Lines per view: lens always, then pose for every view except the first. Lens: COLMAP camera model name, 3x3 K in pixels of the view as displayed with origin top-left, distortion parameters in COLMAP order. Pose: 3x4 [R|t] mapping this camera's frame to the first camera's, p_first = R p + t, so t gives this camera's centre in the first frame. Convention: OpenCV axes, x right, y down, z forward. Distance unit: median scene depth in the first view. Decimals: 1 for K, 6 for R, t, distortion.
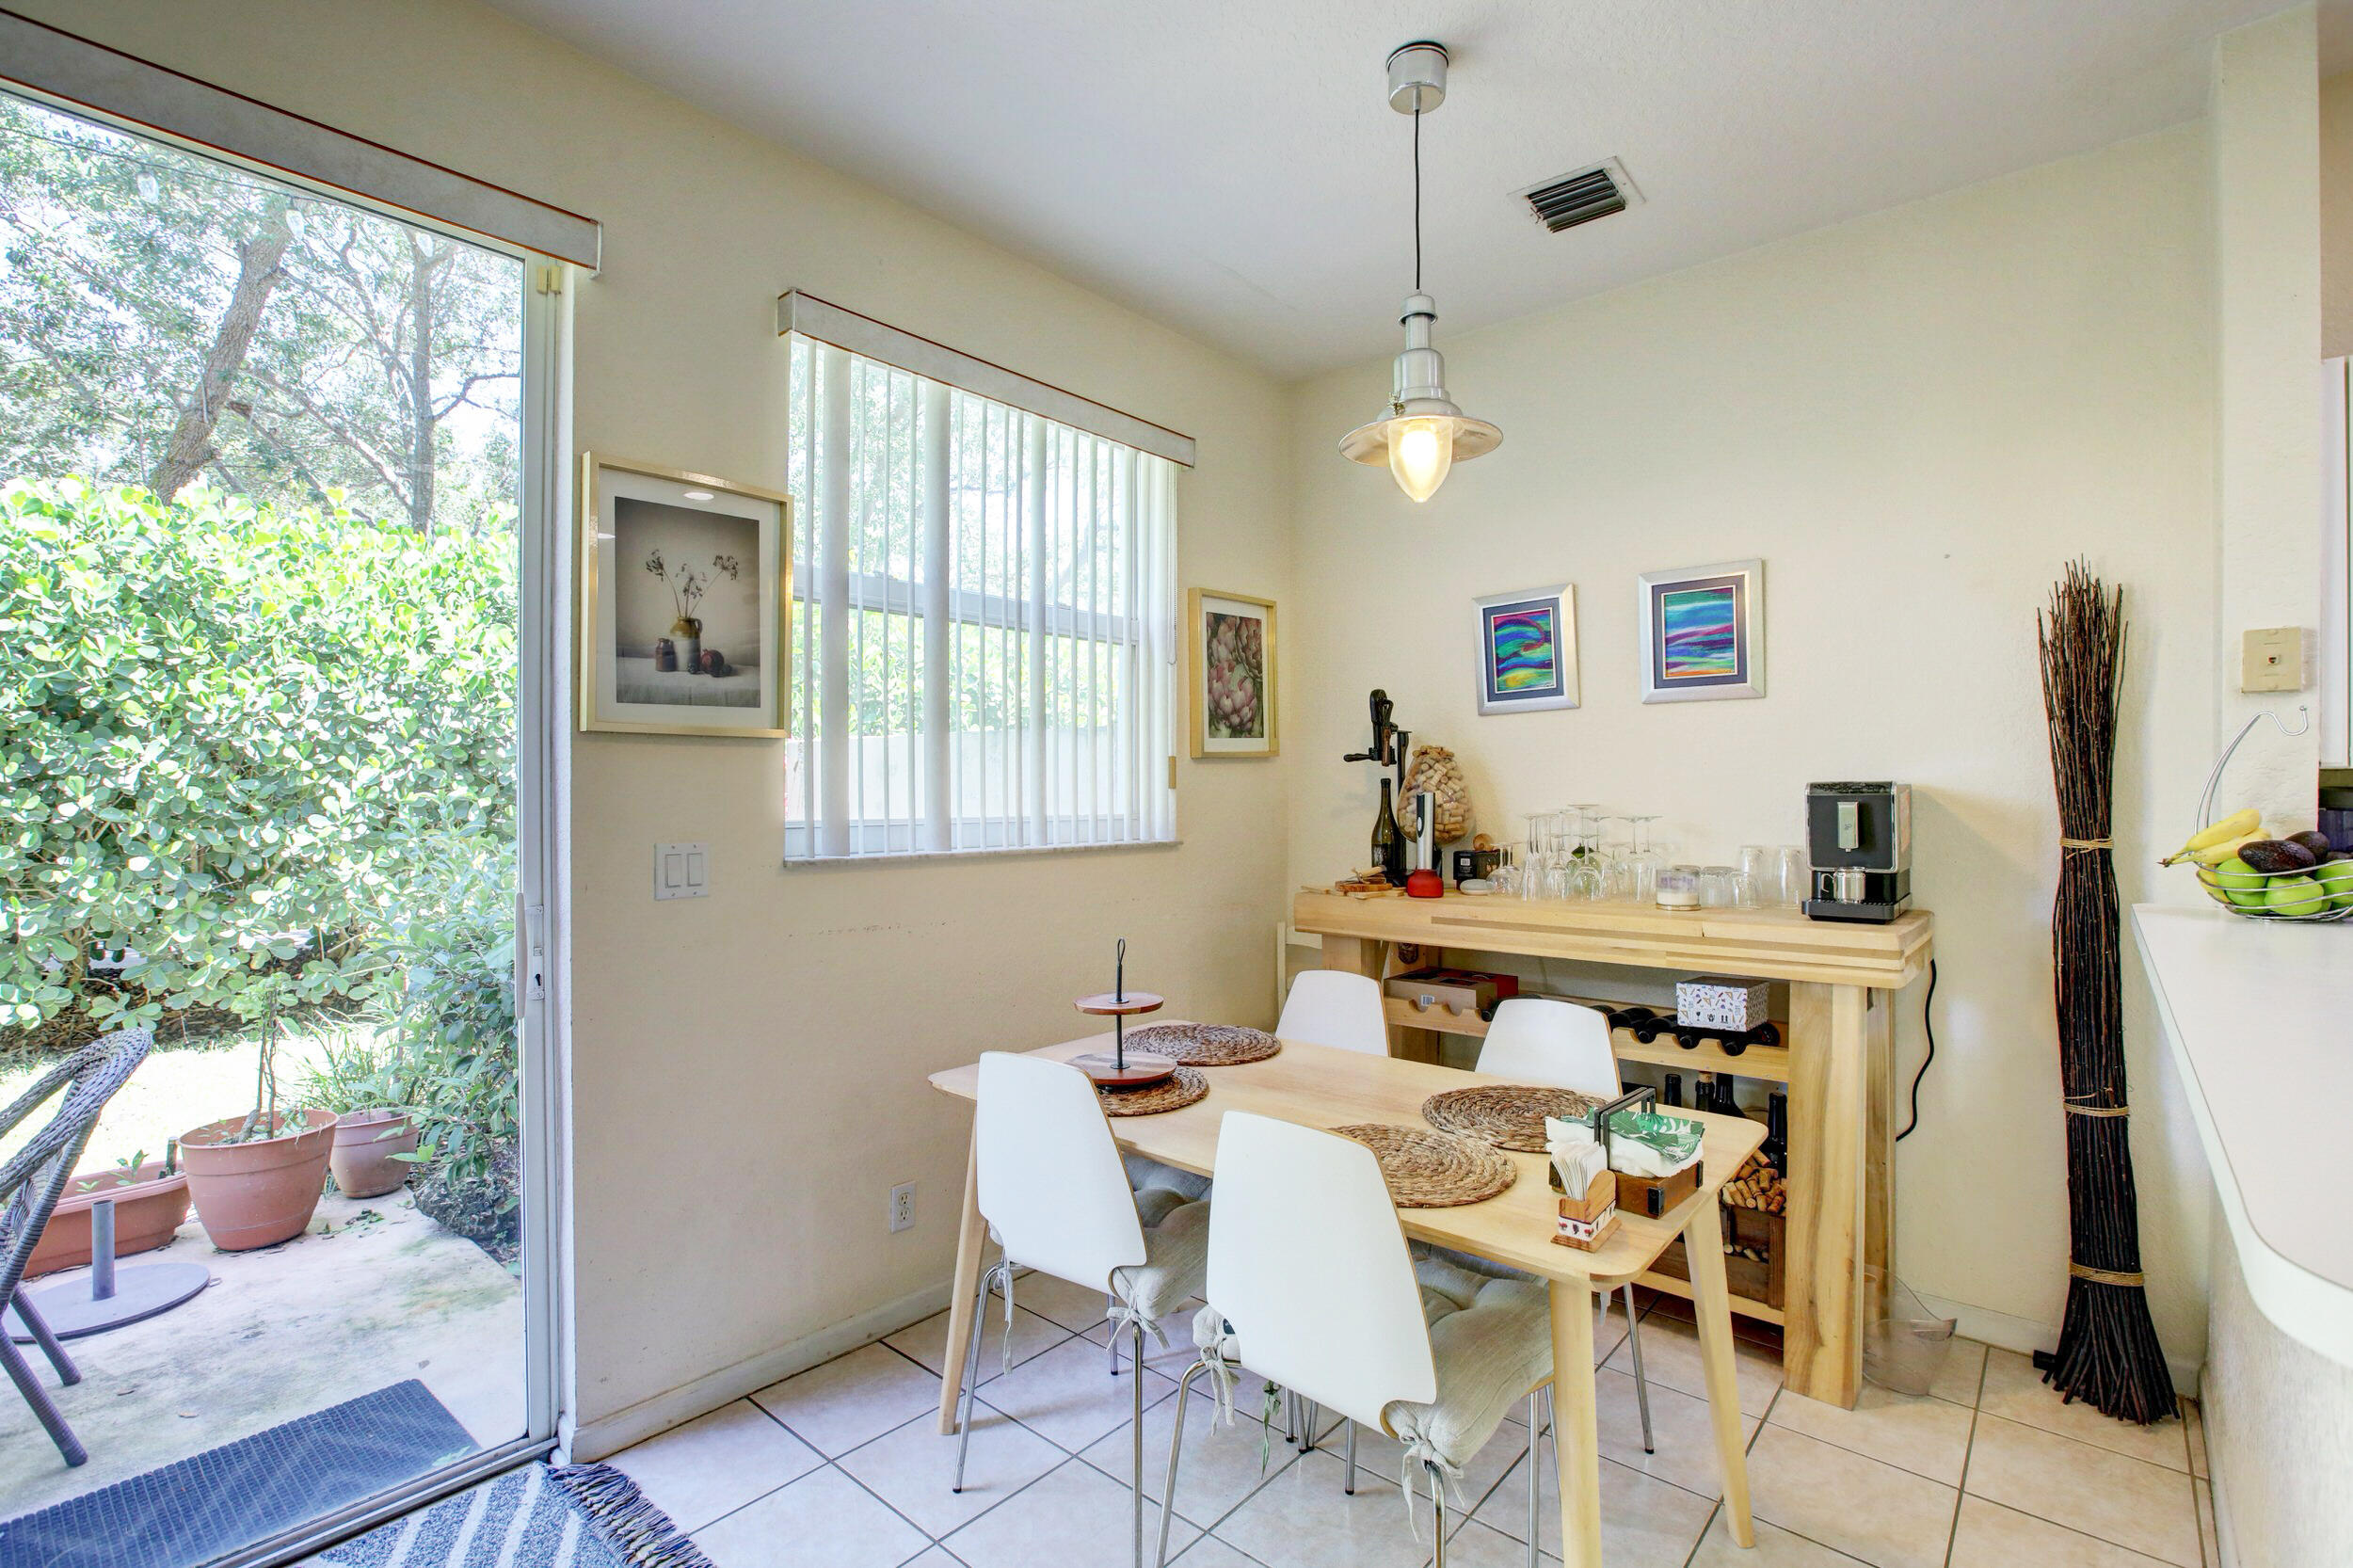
lens RADIAL K [[1080.8, 0, 1176.3], [0, 1080.8, 786.5], [0, 0, 1]] dist [-0.025261, 0.000120]
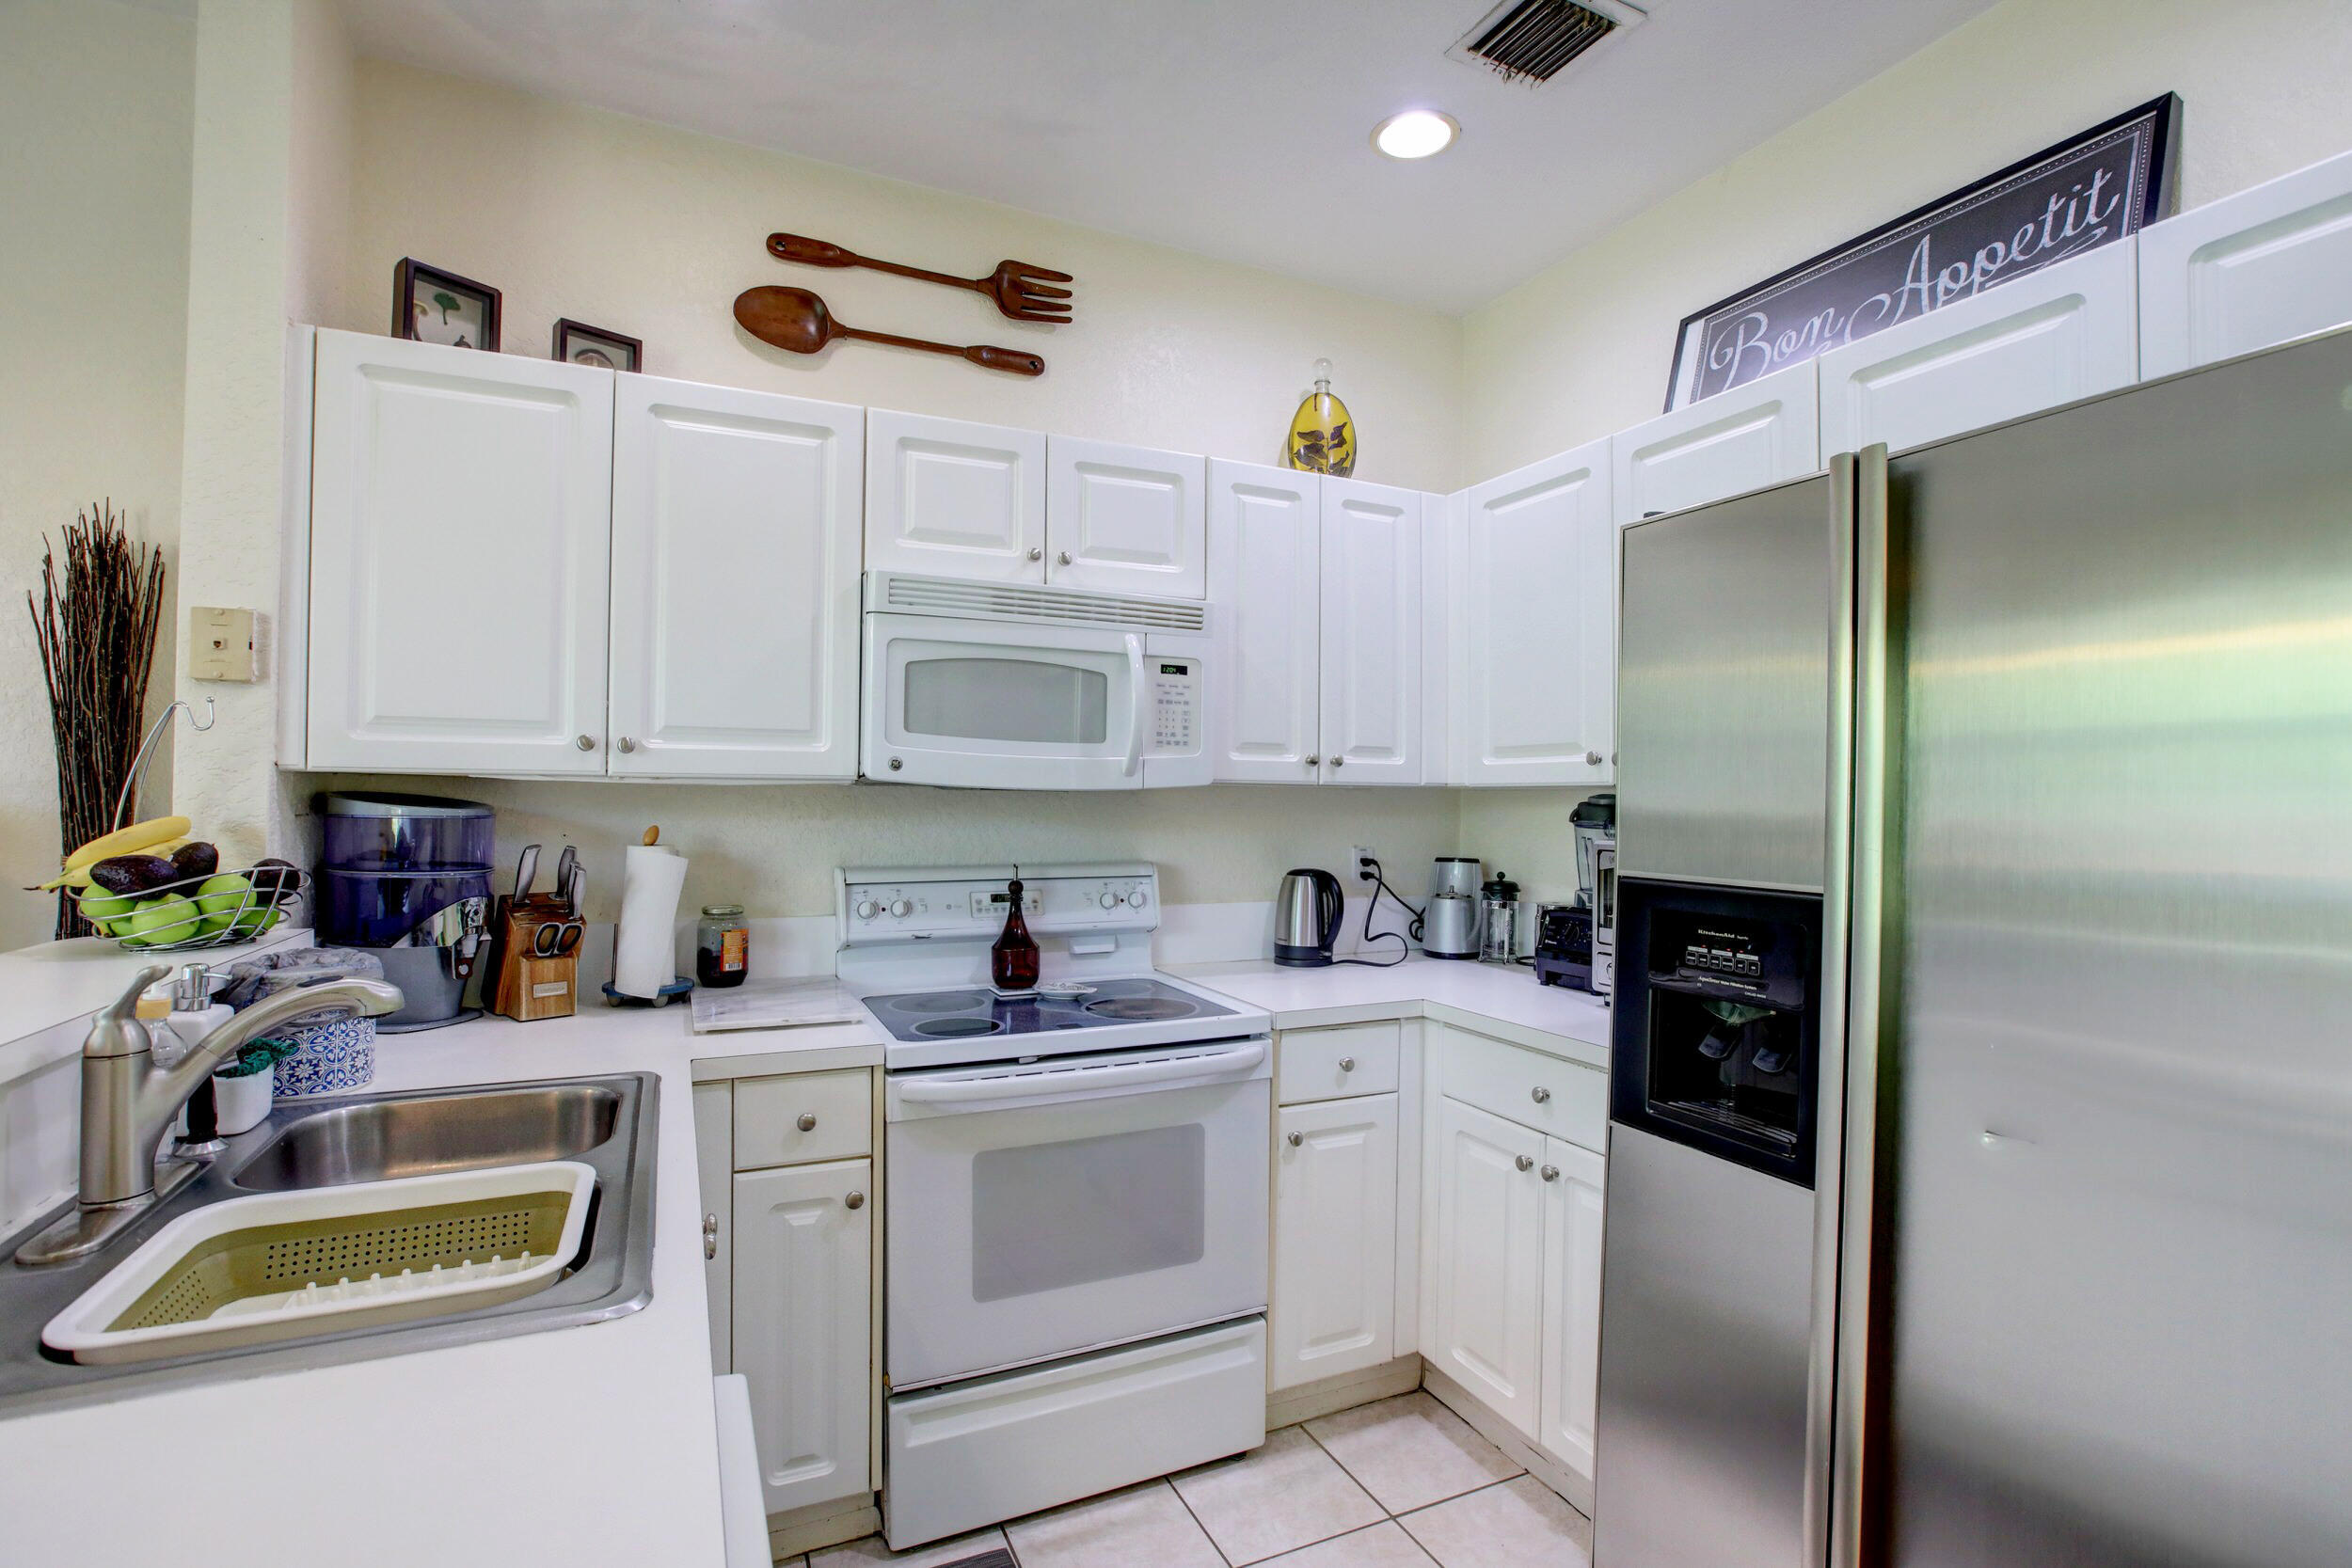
lens RADIAL K [[1080.2, 0, 1178.5], [0, 1080.2, 785.9], [0, 0, 1]] dist [-0.025261, 0.000120]
pose [[0.407874, 0.008631, 0.912998, 0.574218], [-0.005565, 0.999960, -0.006968, -0.001217], [-0.913021, -0.002239, 0.407906, -0.083897]]
